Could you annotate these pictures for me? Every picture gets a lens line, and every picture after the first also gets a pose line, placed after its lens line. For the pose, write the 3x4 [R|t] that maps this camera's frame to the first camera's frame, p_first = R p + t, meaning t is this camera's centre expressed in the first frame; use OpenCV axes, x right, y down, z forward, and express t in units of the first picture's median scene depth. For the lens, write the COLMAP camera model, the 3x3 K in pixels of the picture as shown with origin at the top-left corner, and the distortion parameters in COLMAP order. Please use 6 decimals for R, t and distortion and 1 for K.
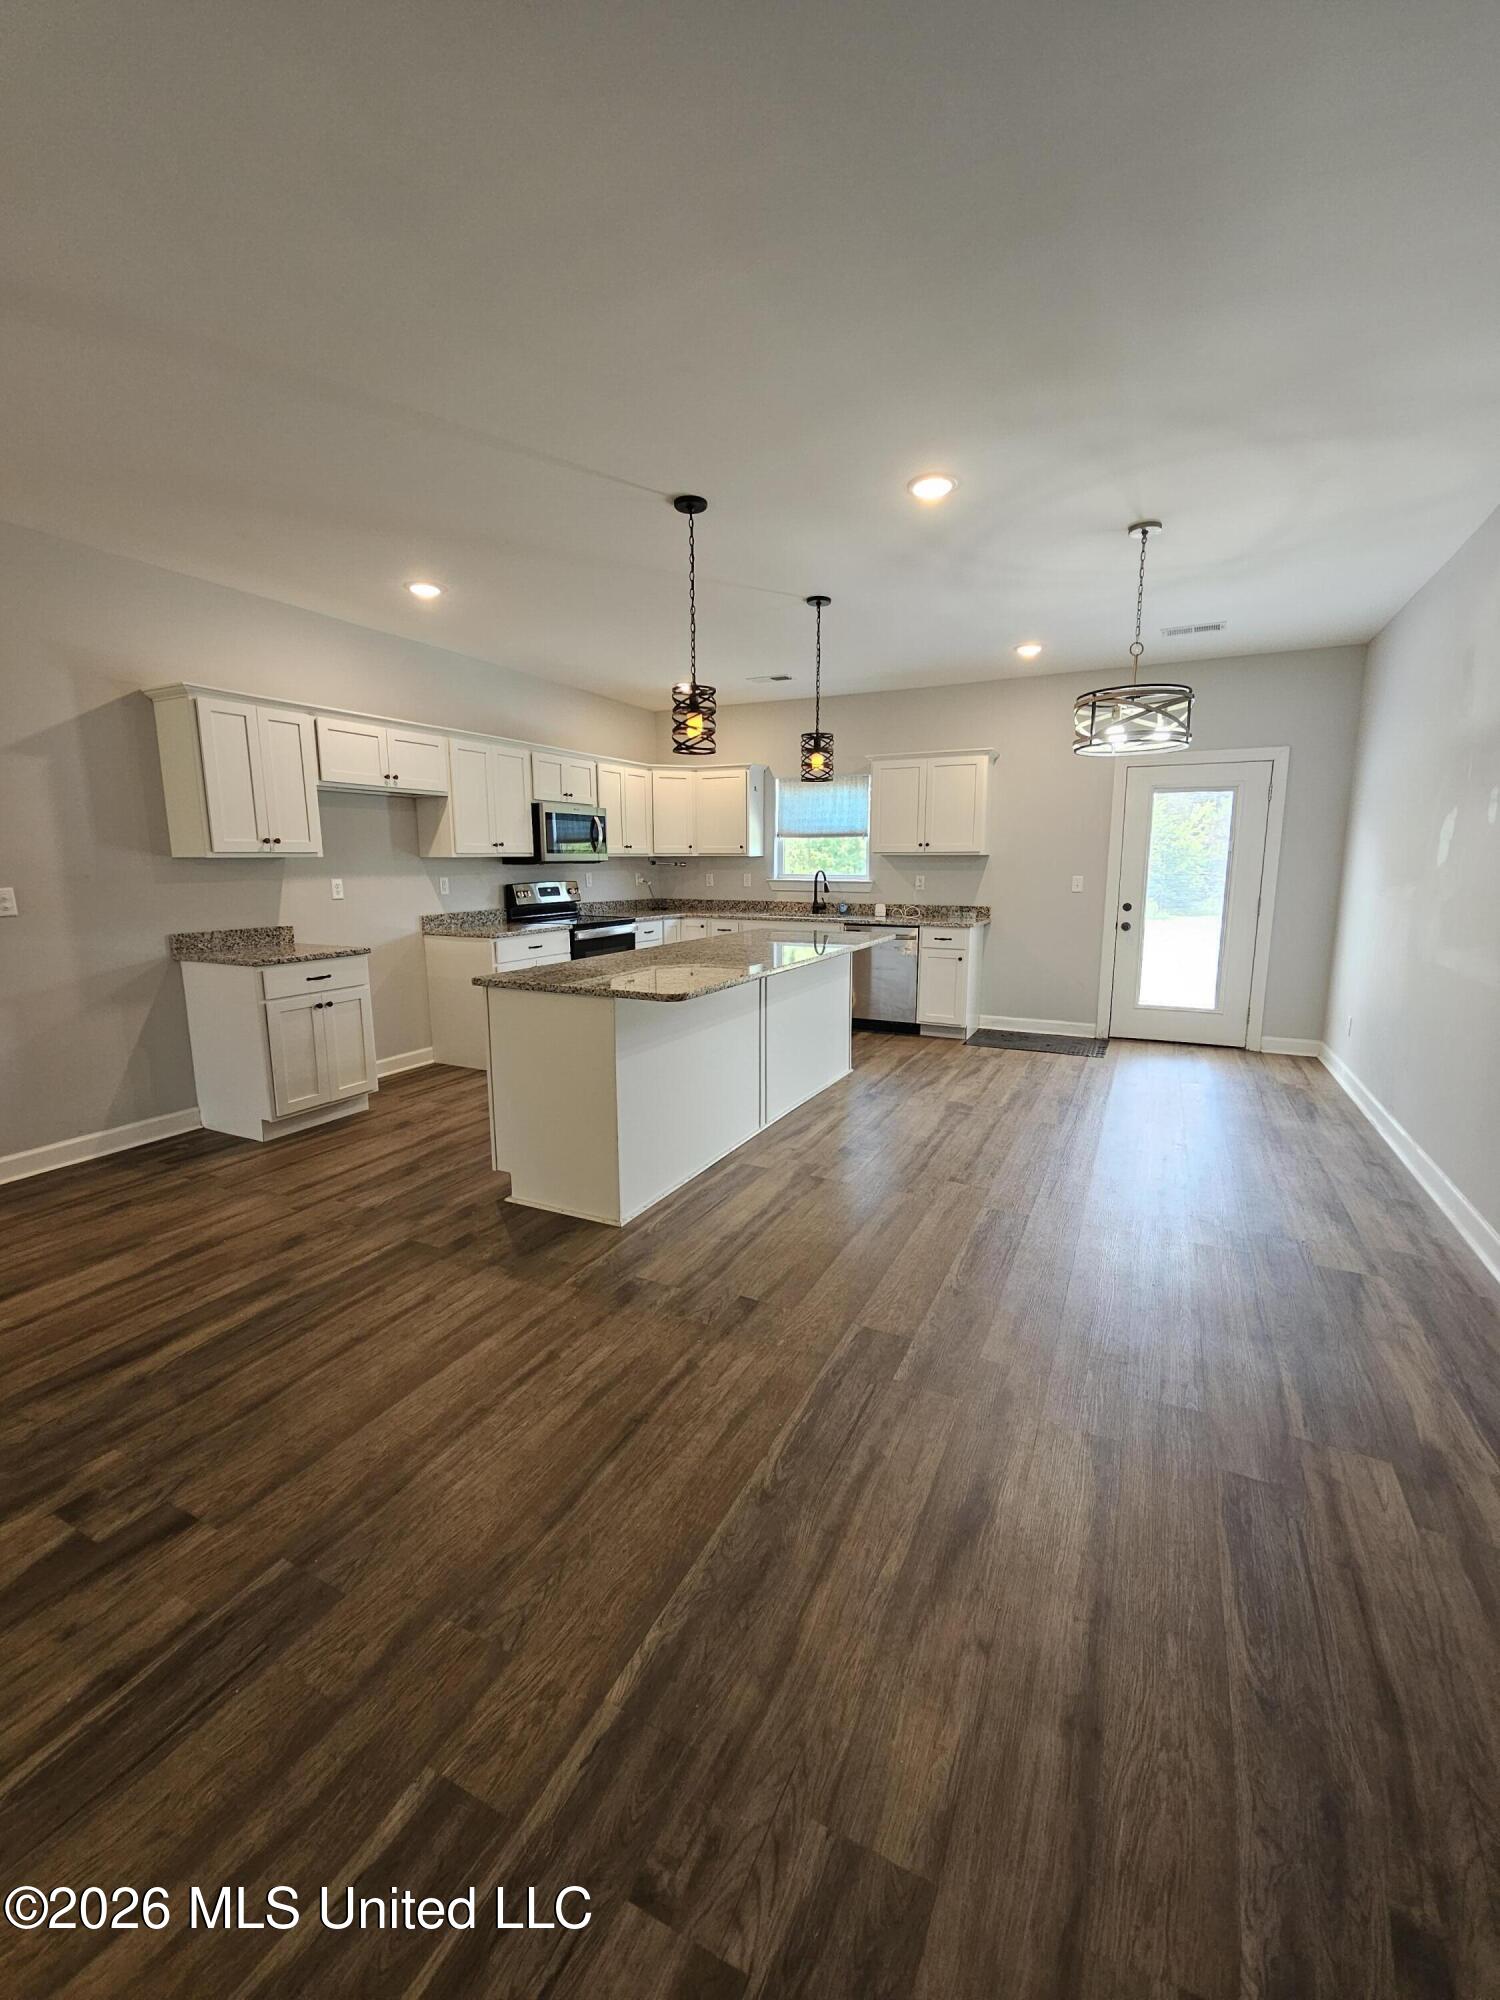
lens RADIAL K [[818.1, 0, 750.0], [0, 818.1, 1000.0], [0, 0, 1]] dist [-0.003054, -0.000243]
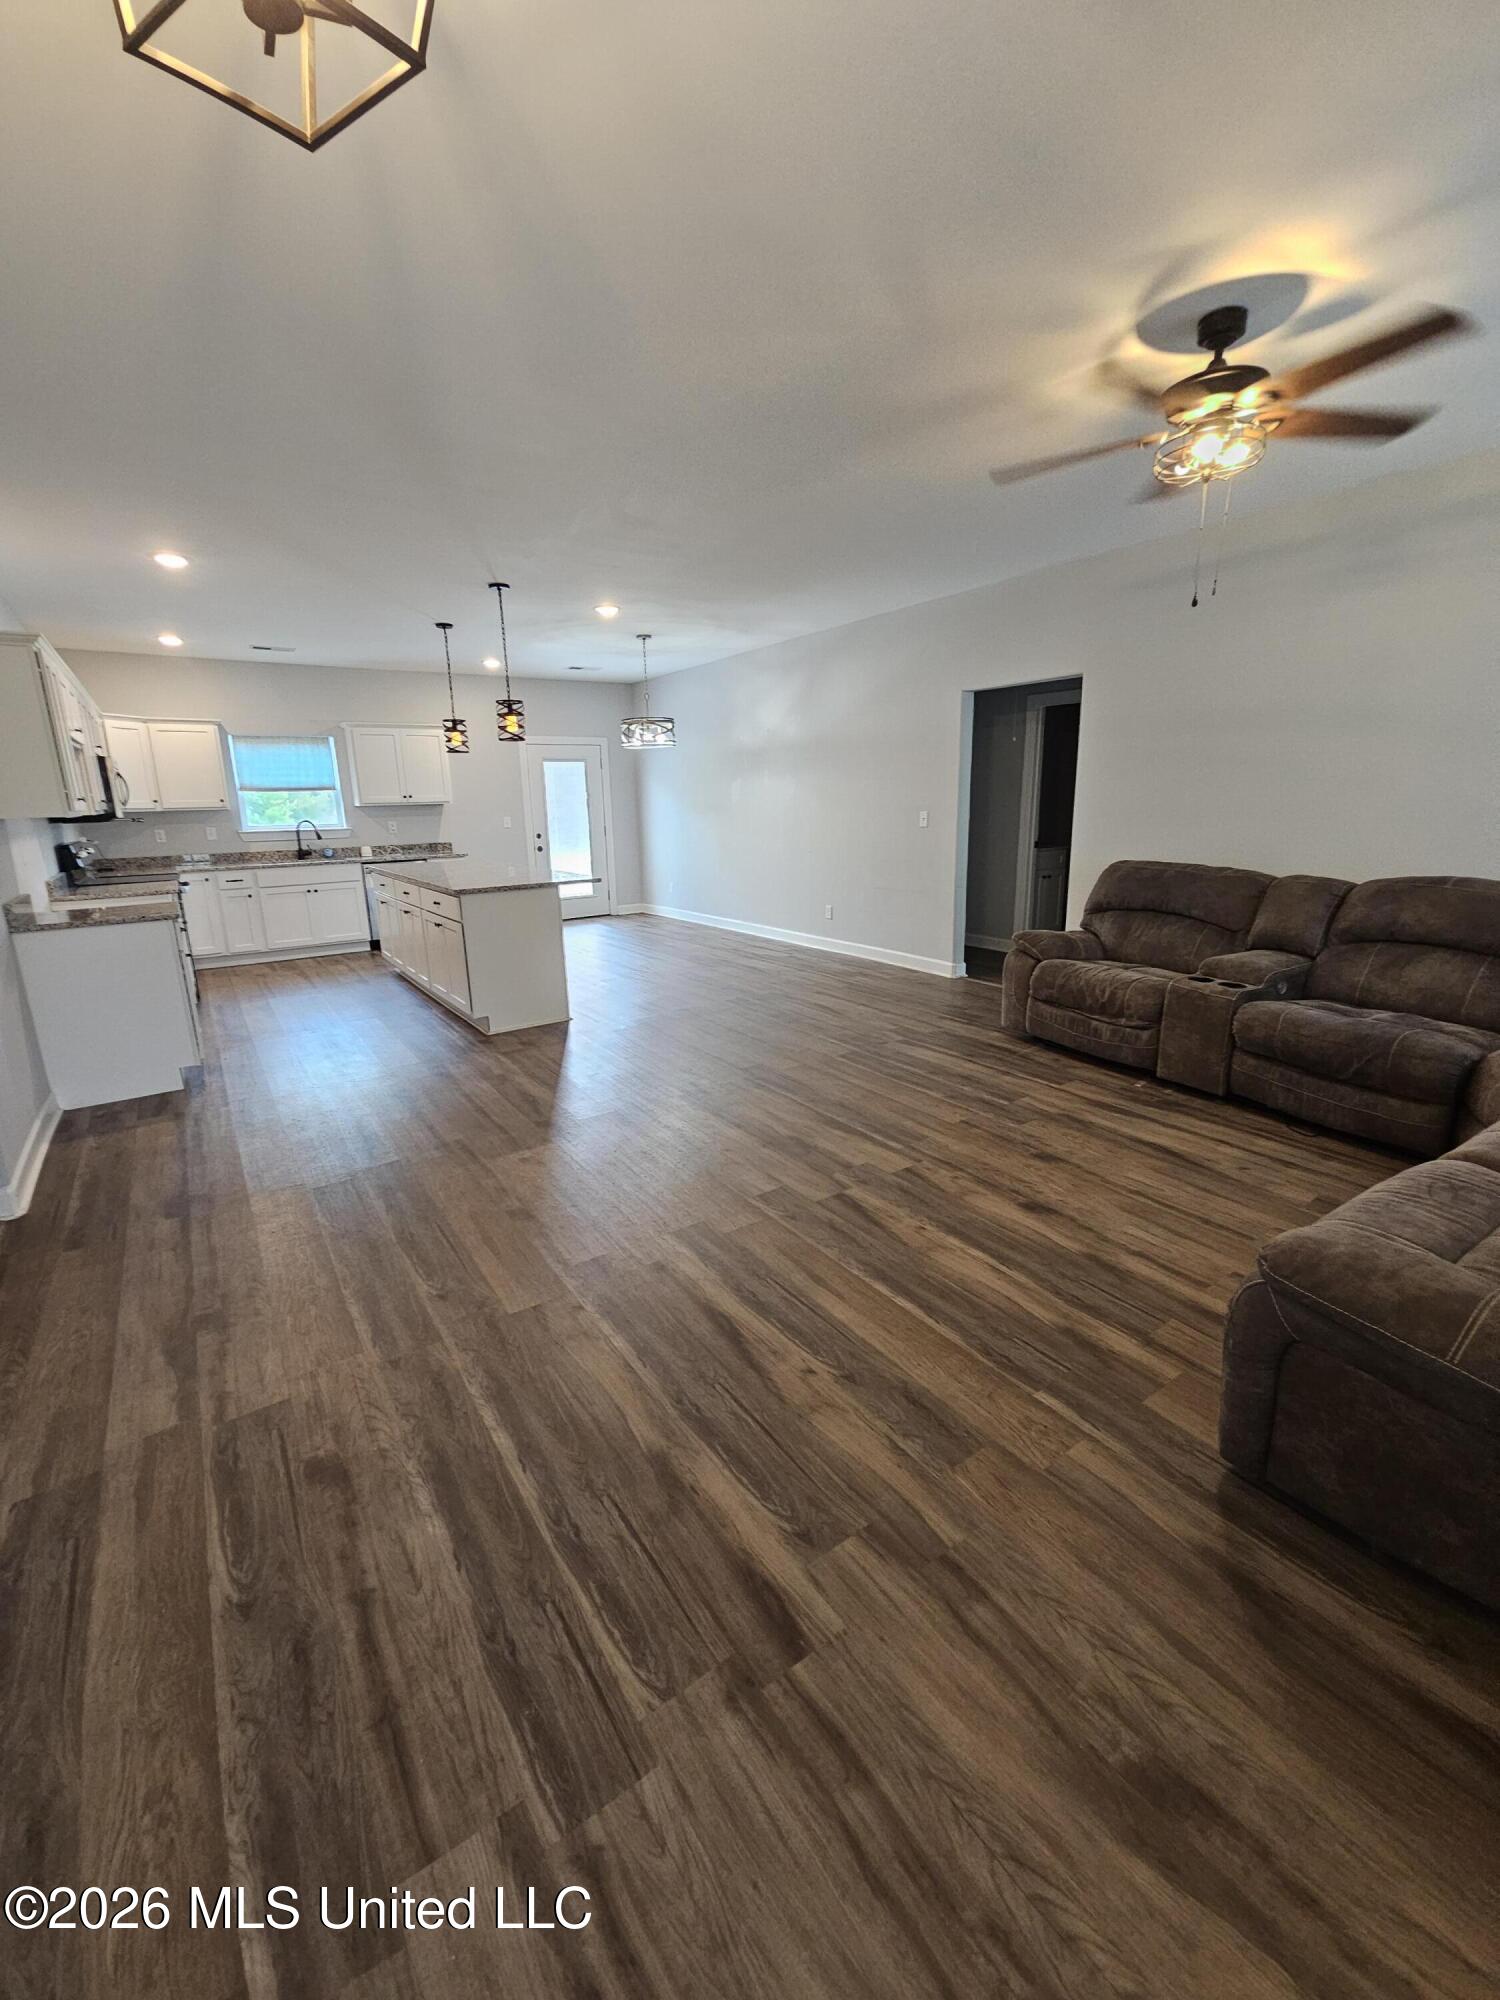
lens RADIAL K [[818.1, 0, 750.0], [0, 818.1, 1000.0], [0, 0, 1]] dist [-0.003054, -0.000243]
pose [[0.484127, -0.220288, 0.846814, -0.997362], [0.170749, 0.972969, 0.155488, 0.021605], [-0.858176, 0.069317, 0.508655, -0.147873]]
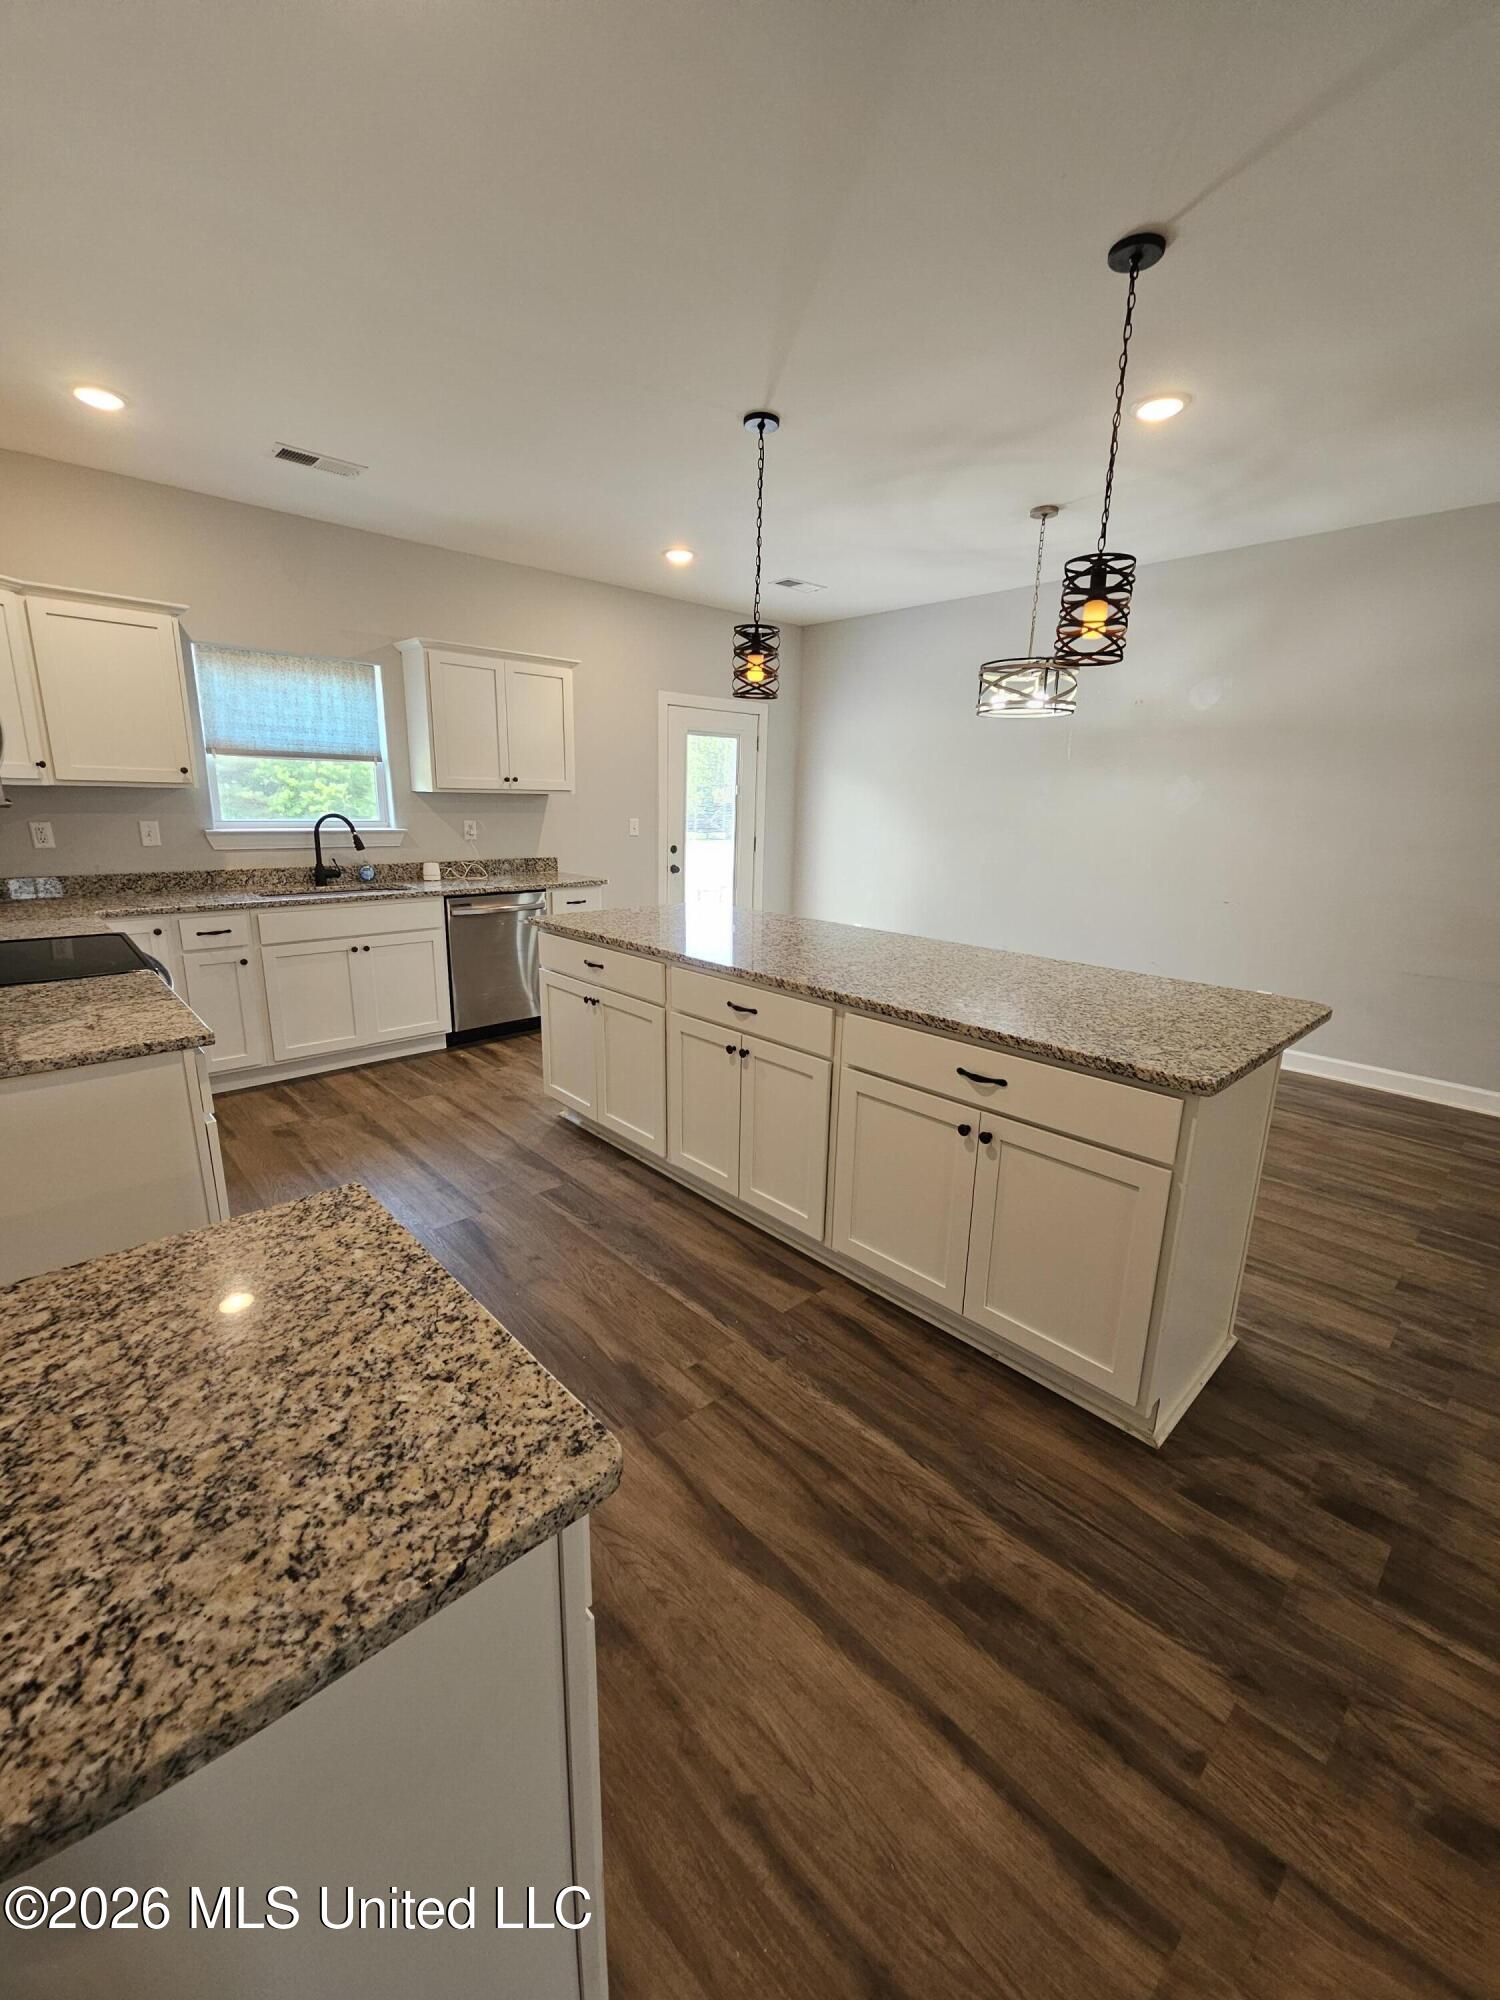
lens RADIAL K [[818.1, 0, 750.0], [0, 818.1, 1000.0], [0, 0, 1]] dist [-0.003054, -0.000243]
pose [[0.347878, -0.220465, 0.911250, -0.625654], [0.136663, 0.973501, 0.183354, -0.145107], [-0.927526, 0.060750, 0.368789, 0.770906]]
